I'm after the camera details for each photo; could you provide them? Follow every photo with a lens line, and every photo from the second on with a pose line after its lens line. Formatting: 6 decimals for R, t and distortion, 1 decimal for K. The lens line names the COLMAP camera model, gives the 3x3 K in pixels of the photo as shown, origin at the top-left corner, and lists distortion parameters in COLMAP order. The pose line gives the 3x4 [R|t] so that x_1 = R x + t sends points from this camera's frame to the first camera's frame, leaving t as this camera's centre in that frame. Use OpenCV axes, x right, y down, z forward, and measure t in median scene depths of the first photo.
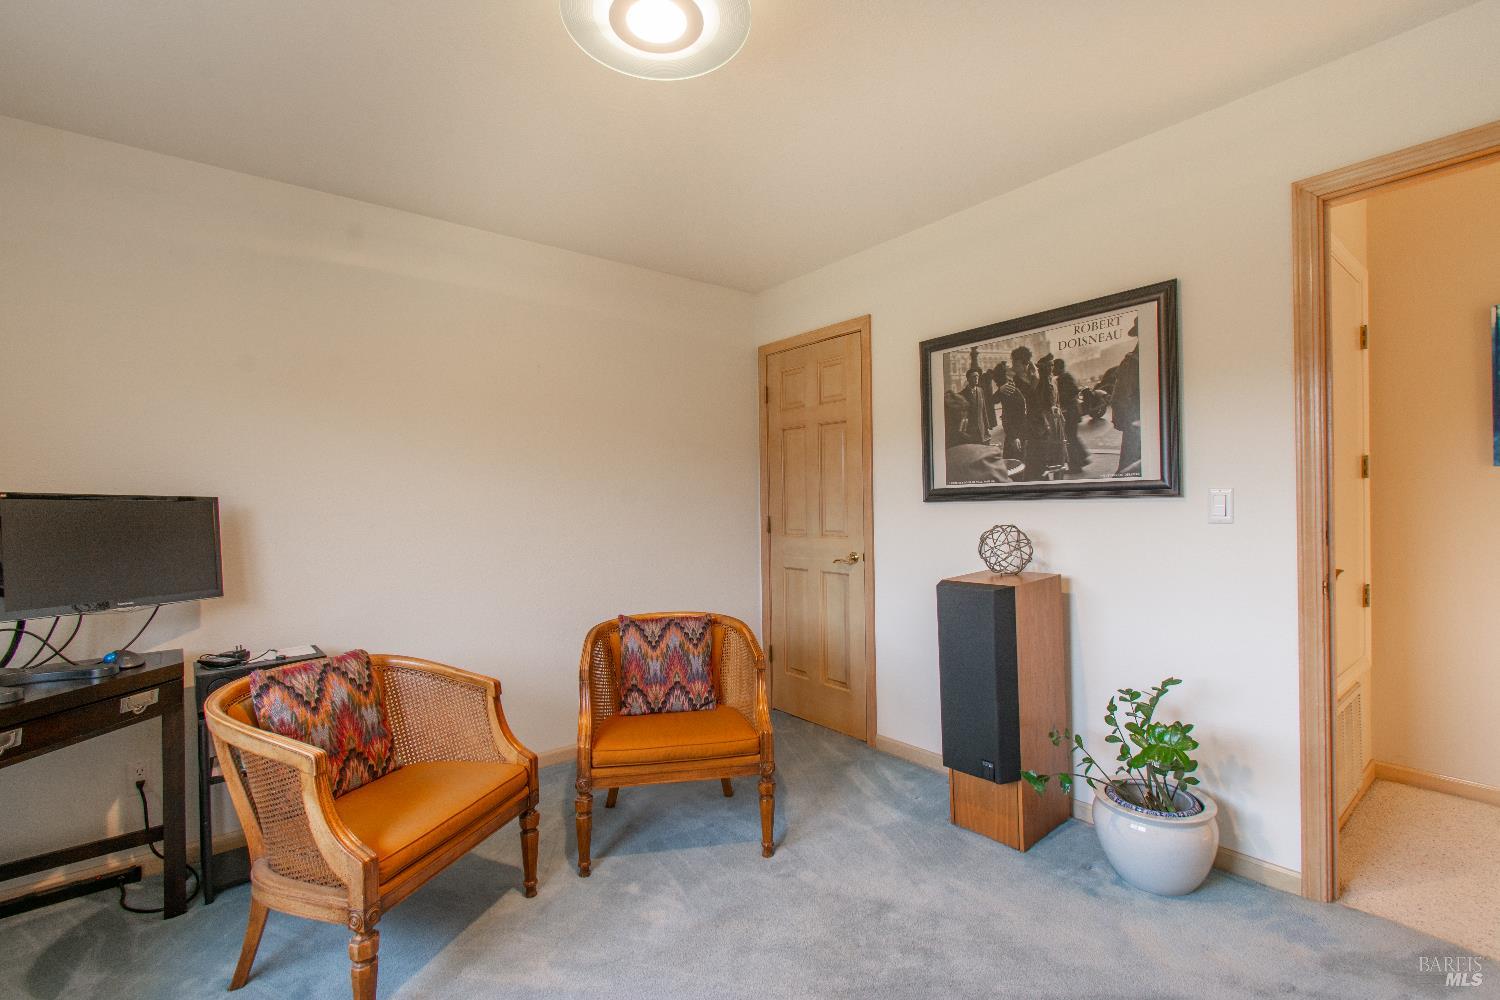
lens RADIAL K [[667.2, 0, 757.3], [0, 667.2, 503.2], [0, 0, 1]] dist [0.003842, 0.000385]
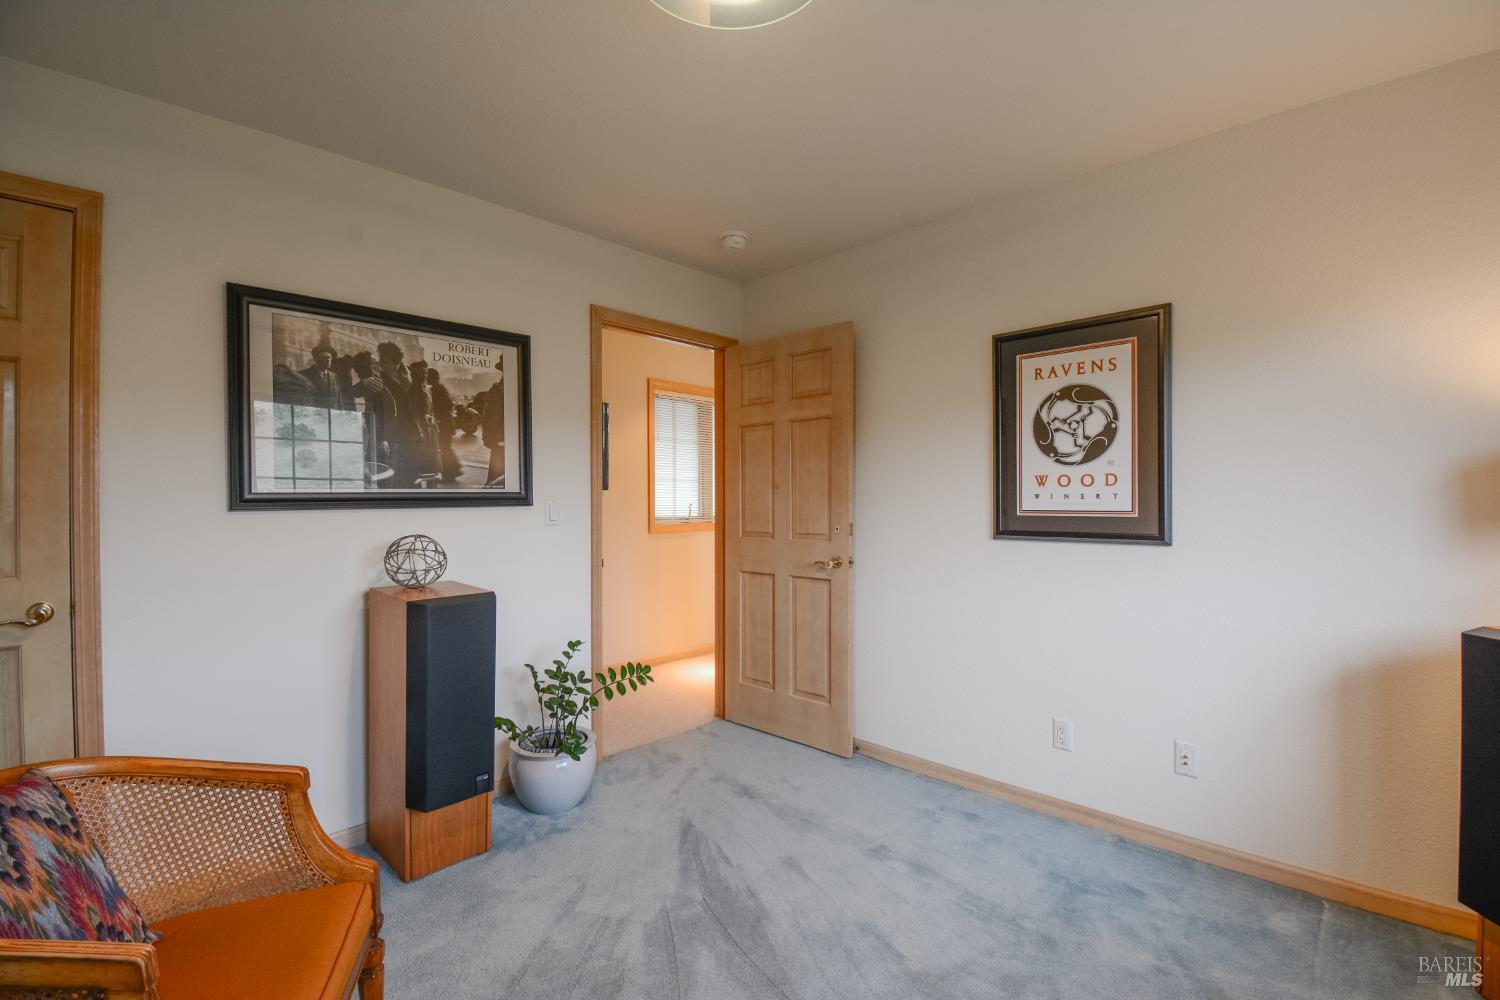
lens RADIAL K [[667.2, 0, 755.1], [0, 667.2, 505.0], [0, 0, 1]] dist [0.003842, 0.000385]
pose [[-0.117930, 0.013636, 0.992928, -0.599449], [0.011146, 0.999861, -0.012407, 0.008059], [-0.992959, 0.009604, -0.118066, 0.628509]]
